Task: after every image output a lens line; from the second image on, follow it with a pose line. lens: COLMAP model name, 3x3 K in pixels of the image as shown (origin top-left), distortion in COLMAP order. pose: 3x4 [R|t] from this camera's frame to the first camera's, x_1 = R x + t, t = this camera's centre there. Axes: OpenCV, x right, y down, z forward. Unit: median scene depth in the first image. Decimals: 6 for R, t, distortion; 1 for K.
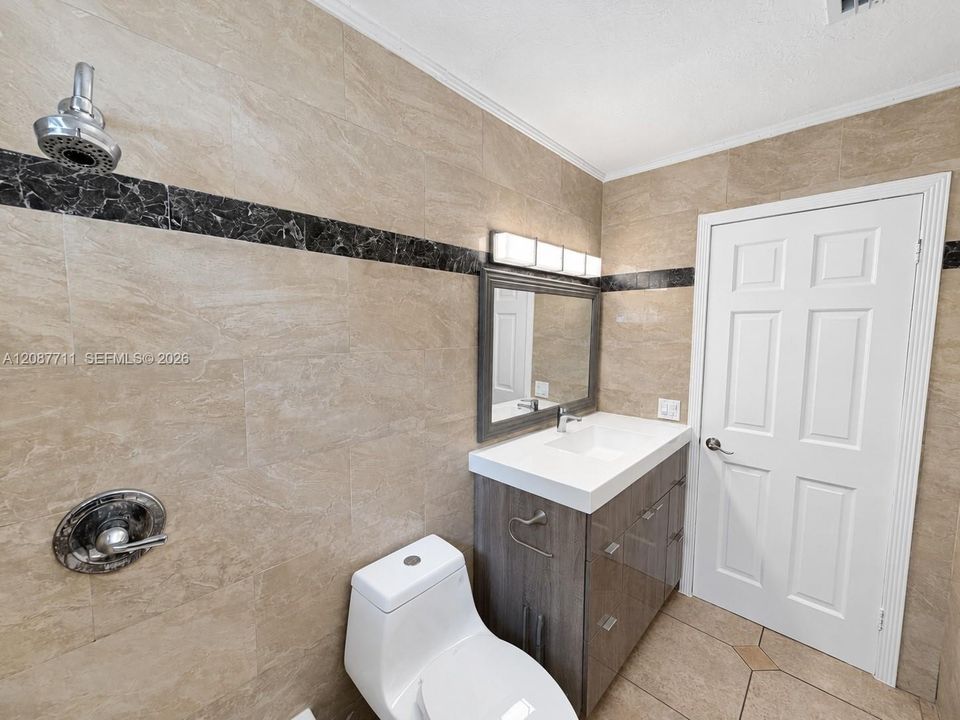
lens RADIAL K [[378.4, 0, 477.2], [0, 378.4, 361.2], [0, 0, 1]] dist [-0.002089, 0.000073]
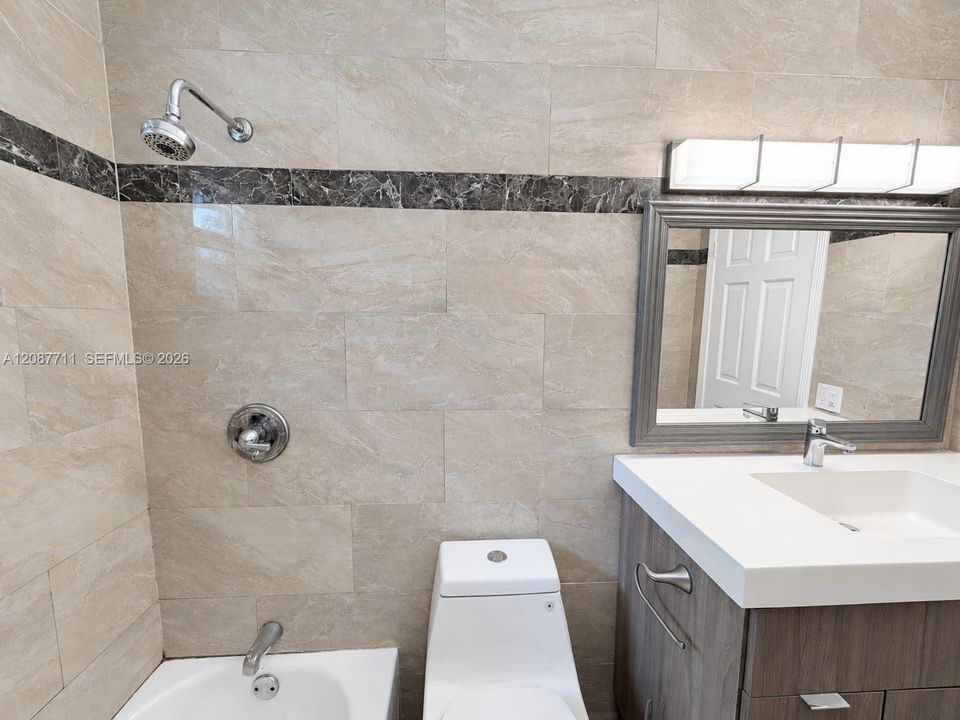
lens RADIAL K [[378.4, 0, 477.2], [0, 378.4, 361.2], [0, 0, 1]] dist [-0.002089, 0.000073]
pose [[0.735296, 0.075002, -0.673583, 0.330003], [-0.060994, 0.997148, 0.044449, 0.046686], [0.674996, 0.008401, 0.737774, 0.316850]]
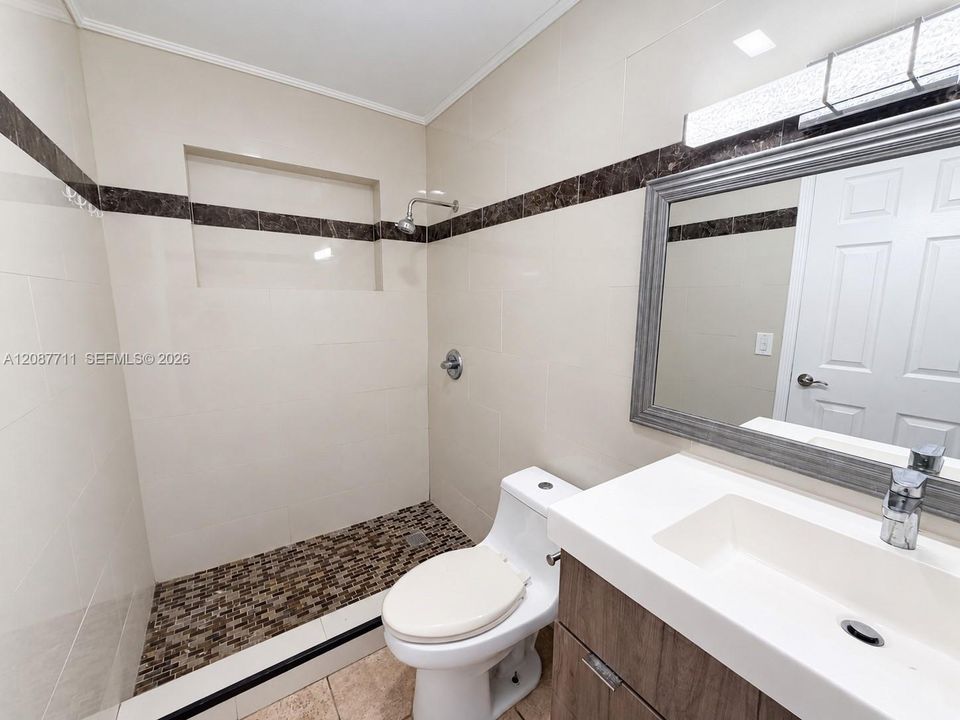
lens RADIAL K [[378.4, 0, 477.2], [0, 378.4, 361.2], [0, 0, 1]] dist [-0.002089, 0.000073]
pose [[-0.162876, 0.168998, -0.972066, 0.908245], [-0.088261, 0.978776, 0.184953, -0.020486], [0.982691, 0.115920, -0.144503, 0.945538]]
